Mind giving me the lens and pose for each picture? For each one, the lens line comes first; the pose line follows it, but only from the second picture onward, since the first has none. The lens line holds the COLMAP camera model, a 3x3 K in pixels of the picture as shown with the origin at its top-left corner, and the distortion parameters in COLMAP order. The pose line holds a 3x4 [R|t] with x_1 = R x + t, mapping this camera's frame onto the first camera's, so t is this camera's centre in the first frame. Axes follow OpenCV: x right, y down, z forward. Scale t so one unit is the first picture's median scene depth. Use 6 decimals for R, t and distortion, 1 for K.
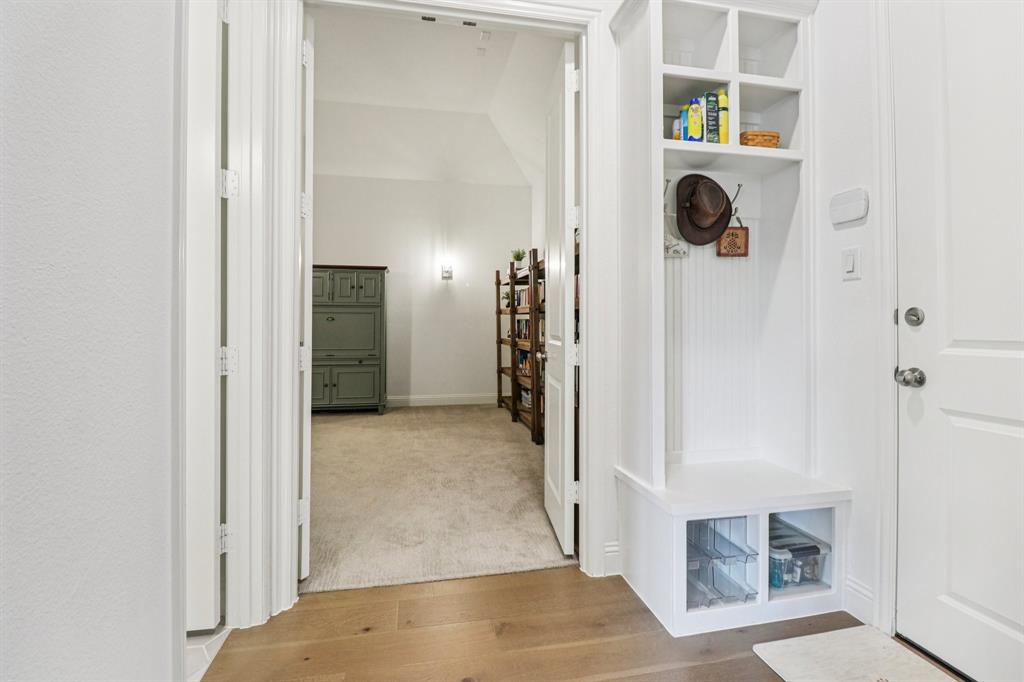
lens RADIAL K [[476.0, 0, 505.3], [0, 476.0, 321.3], [0, 0, 1]] dist [-0.016095, -0.000394]
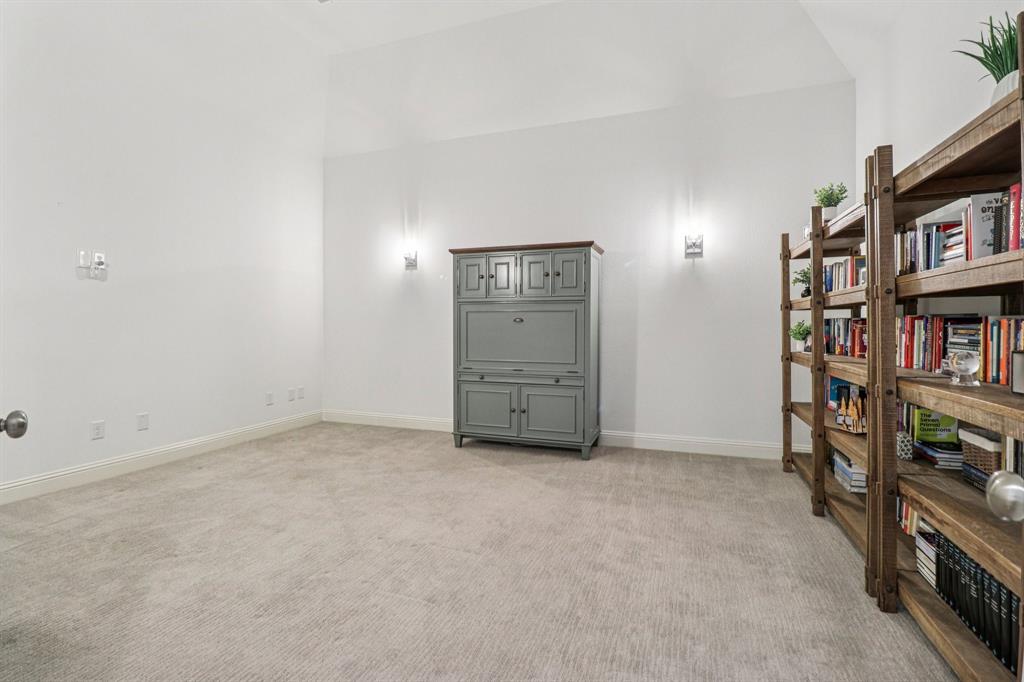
lens RADIAL K [[471.4, 0, 510.5], [0, 471.4, 333.5], [0, 0, 1]] dist [-0.002031, -0.000406]
pose [[0.852301, 0.008231, -0.522986, -0.000348], [0.003452, 0.999766, 0.021361, 0.000363], [0.523040, -0.020011, 0.852073, 0.356939]]
